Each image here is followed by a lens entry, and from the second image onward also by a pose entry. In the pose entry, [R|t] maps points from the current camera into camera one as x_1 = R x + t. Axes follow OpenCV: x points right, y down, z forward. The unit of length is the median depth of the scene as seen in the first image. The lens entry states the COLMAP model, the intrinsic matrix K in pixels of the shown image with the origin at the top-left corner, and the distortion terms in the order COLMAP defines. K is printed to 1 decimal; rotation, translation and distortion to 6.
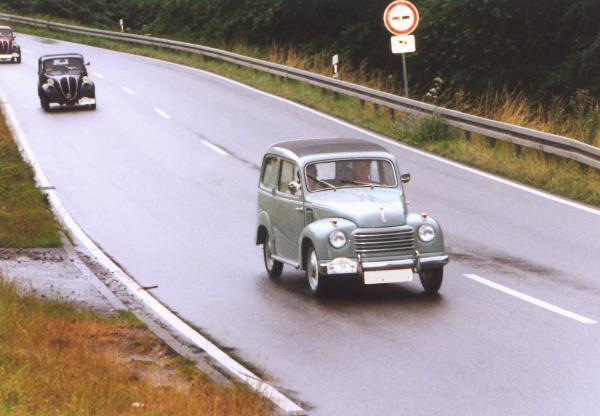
lens RADIAL K [[2721.4, 0, 317.9], [0, 2721.4, 207.5], [0, 0, 1]] dist [2.677047, -1.049184]
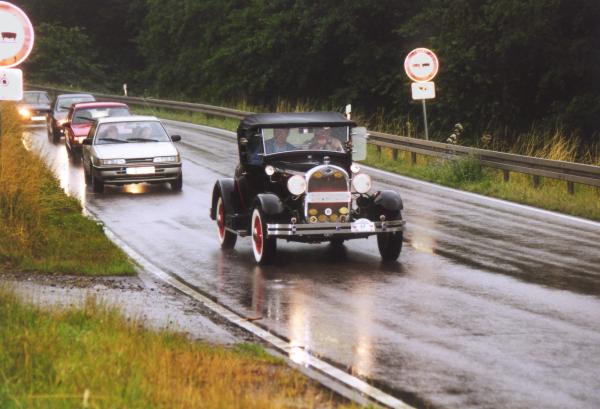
lens RADIAL K [[2083.8, 0, 308.9], [0, 2083.8, 205.0], [0, 0, 1]] dist [0.823668, -0.457557]
pose [[0.998731, 0.006852, 0.049901, -0.053456], [-0.005074, 0.999351, -0.035670, 0.011609], [-0.050113, 0.035372, 0.998117, 0.241936]]
